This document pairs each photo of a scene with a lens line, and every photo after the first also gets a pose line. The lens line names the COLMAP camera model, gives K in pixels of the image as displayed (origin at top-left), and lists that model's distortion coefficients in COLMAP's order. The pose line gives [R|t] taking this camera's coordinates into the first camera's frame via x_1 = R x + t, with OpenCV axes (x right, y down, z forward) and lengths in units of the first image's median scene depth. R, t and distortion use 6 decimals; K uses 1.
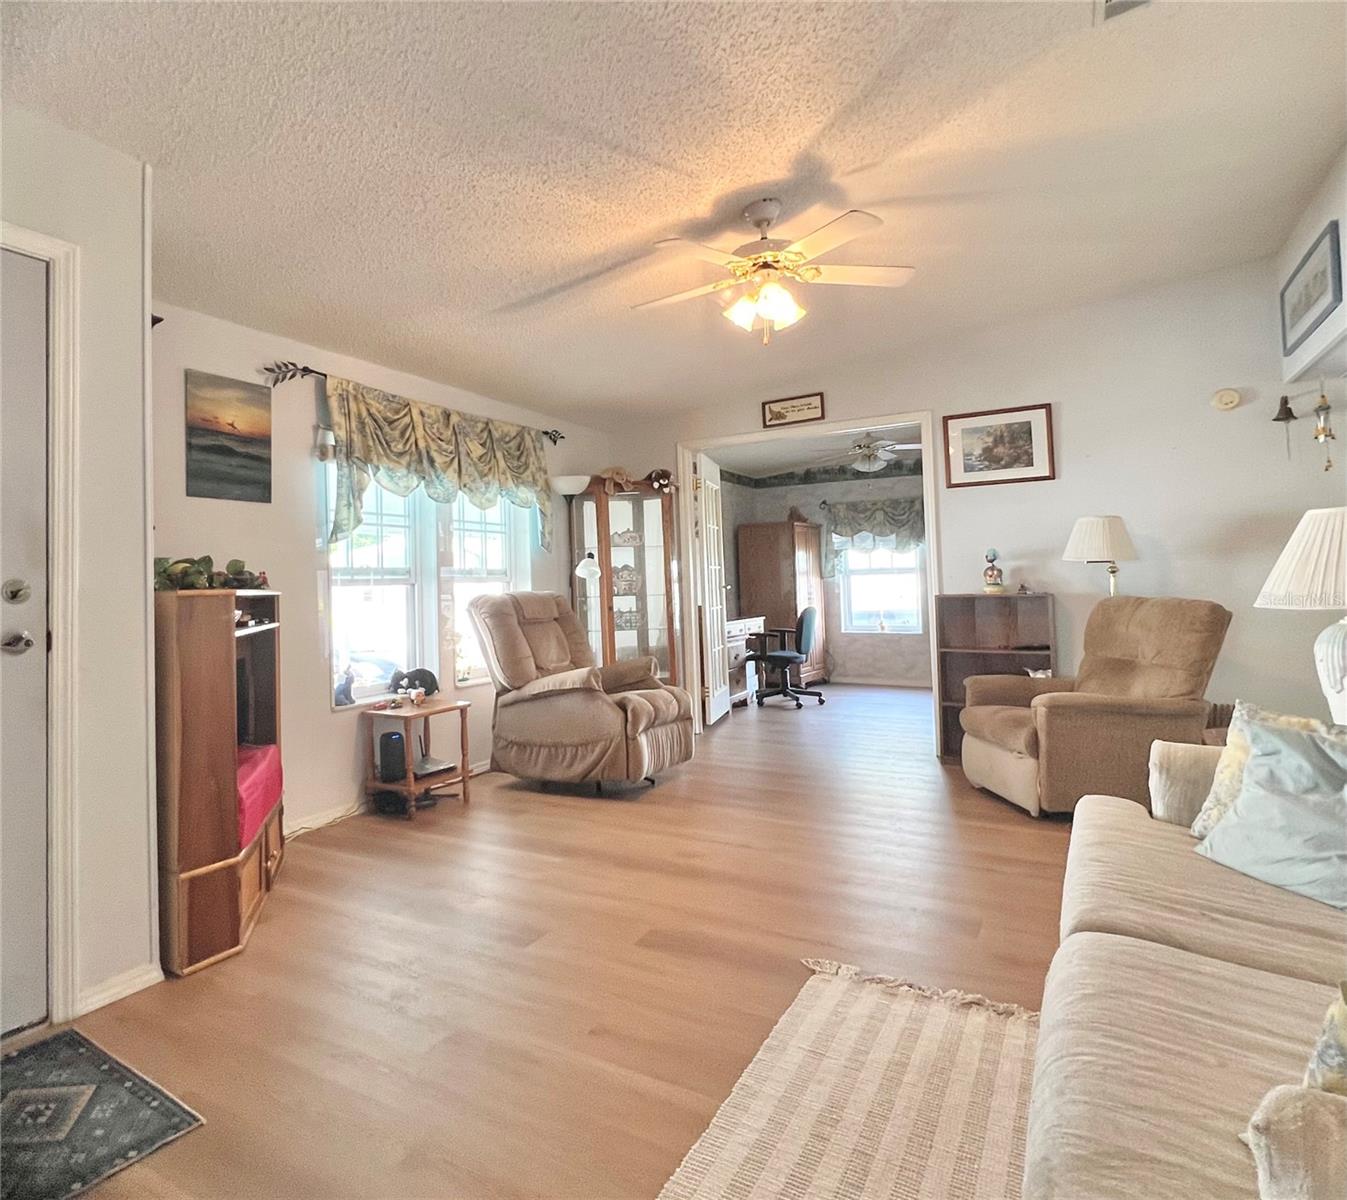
lens RADIAL K [[767.6, 0, 685.8], [0, 767.6, 550.4], [0, 0, 1]] dist [-0.000533, -0.000660]
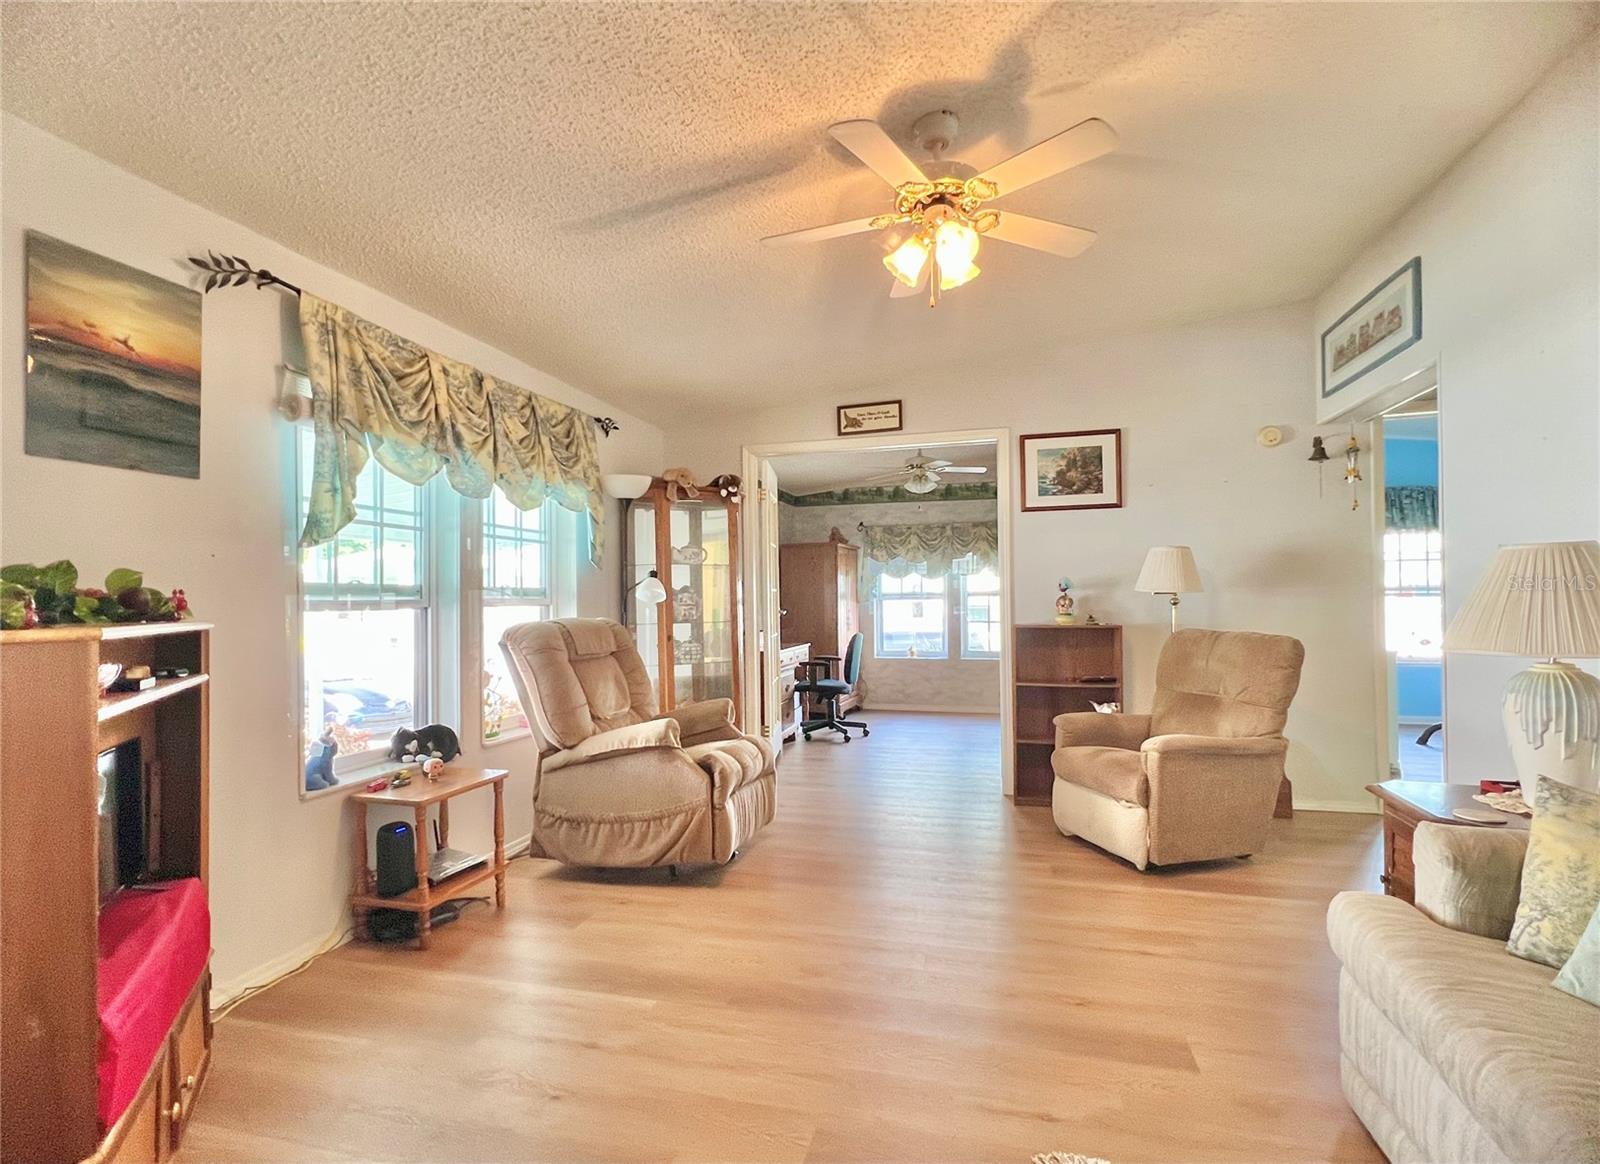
lens RADIAL K [[724.0, 0, 800.0], [0, 724.0, 582.0], [0, 0, 1]] dist [-0.001629, 0.000414]
pose [[0.984453, 0.023560, 0.174060, -0.123089], [-0.026244, 0.999569, 0.013138, 0.001117], [-0.173675, -0.017502, 0.984647, 0.257730]]
